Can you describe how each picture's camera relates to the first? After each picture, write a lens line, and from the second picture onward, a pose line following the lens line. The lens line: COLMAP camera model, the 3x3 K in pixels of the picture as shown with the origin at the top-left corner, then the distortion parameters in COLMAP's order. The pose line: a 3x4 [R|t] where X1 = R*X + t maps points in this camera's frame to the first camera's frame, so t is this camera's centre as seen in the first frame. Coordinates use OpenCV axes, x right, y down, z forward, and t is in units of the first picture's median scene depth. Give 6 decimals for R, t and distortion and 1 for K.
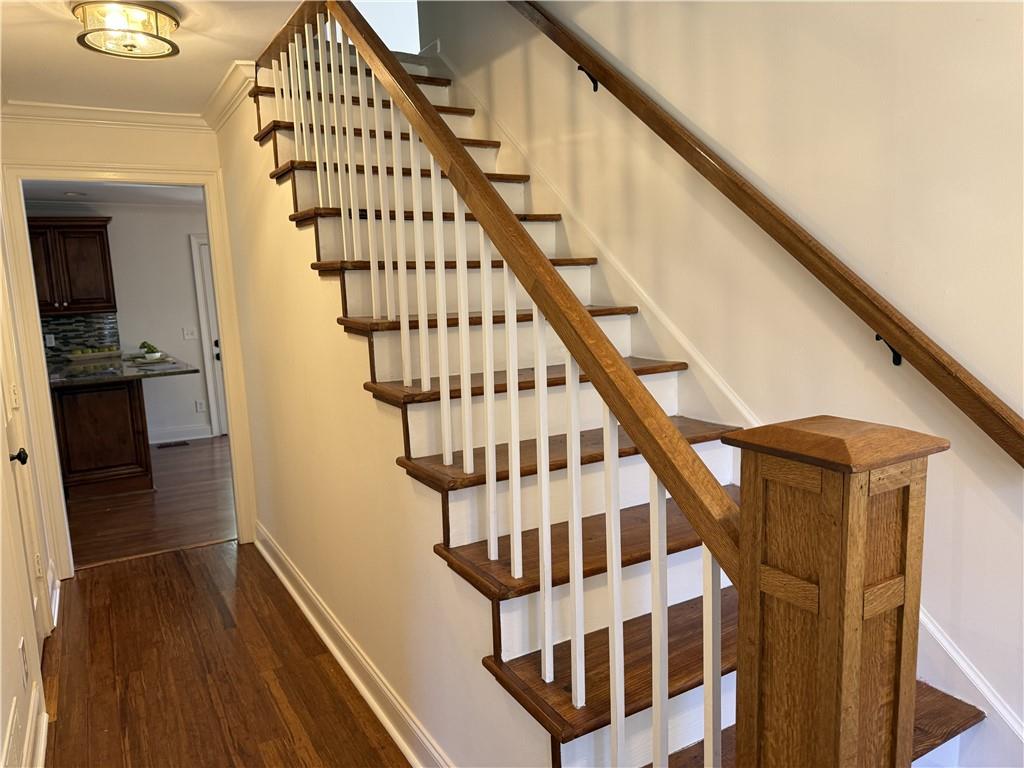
lens RADIAL K [[722.6, 0, 496.1], [0, 722.6, 380.9], [0, 0, 1]] dist [0.062061, -0.075490]
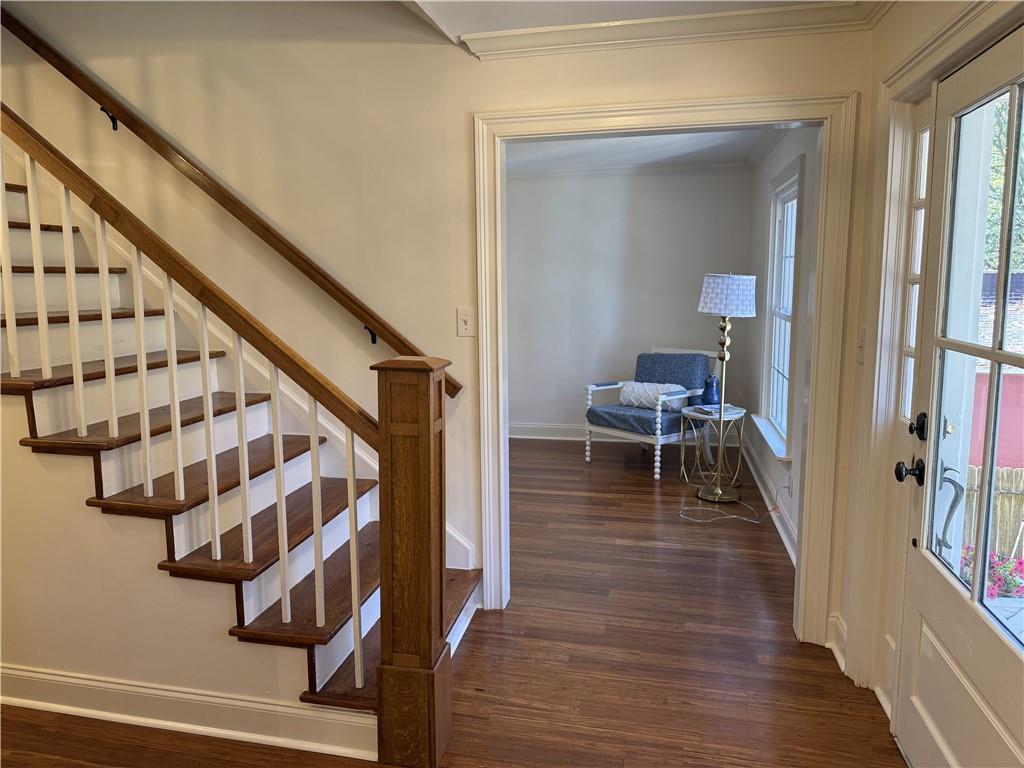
lens RADIAL K [[722.6, 0, 510.7], [0, 722.6, 381.7], [0, 0, 1]] dist [0.062061, -0.075490]
pose [[0.651555, -0.068176, 0.755532, -0.561564], [0.079531, 0.996604, 0.021343, 0.059301], [-0.754421, 0.046182, 0.654764, -0.382855]]
